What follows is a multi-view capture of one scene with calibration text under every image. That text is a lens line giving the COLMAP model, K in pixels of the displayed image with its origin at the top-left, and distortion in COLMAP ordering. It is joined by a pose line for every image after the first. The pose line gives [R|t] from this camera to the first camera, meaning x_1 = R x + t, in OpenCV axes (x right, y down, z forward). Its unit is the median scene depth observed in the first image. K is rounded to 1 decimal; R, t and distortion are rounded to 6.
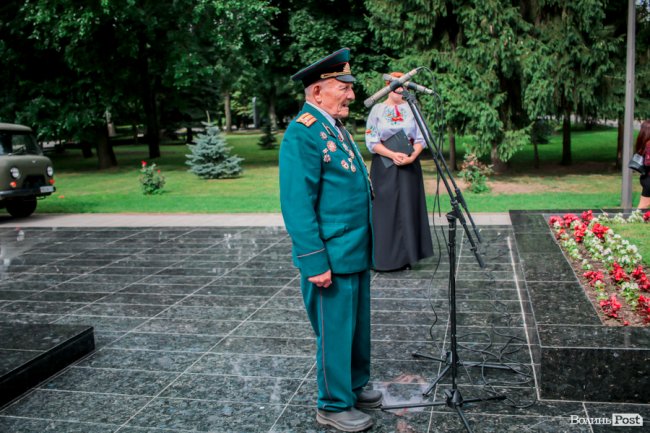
lens RADIAL K [[740.8, 0, 325.0], [0, 740.8, 216.5], [0, 0, 1]] dist [-0.112723, -0.001590]
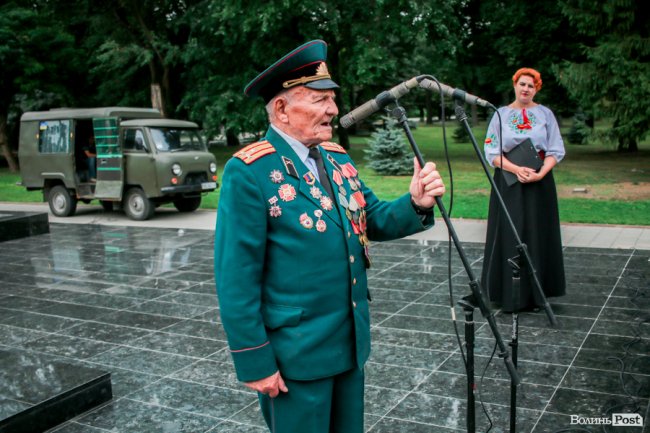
lens RADIAL K [[716.1, 0, 325.0], [0, 716.1, 216.5], [0, 0, 1]] dist [-0.123921, 0.121092]
pose [[0.954148, 0.036290, -0.297129, 0.068635], [-0.030031, 0.999221, 0.025605, -0.026299], [0.297826, -0.015508, 0.954494, 0.112191]]
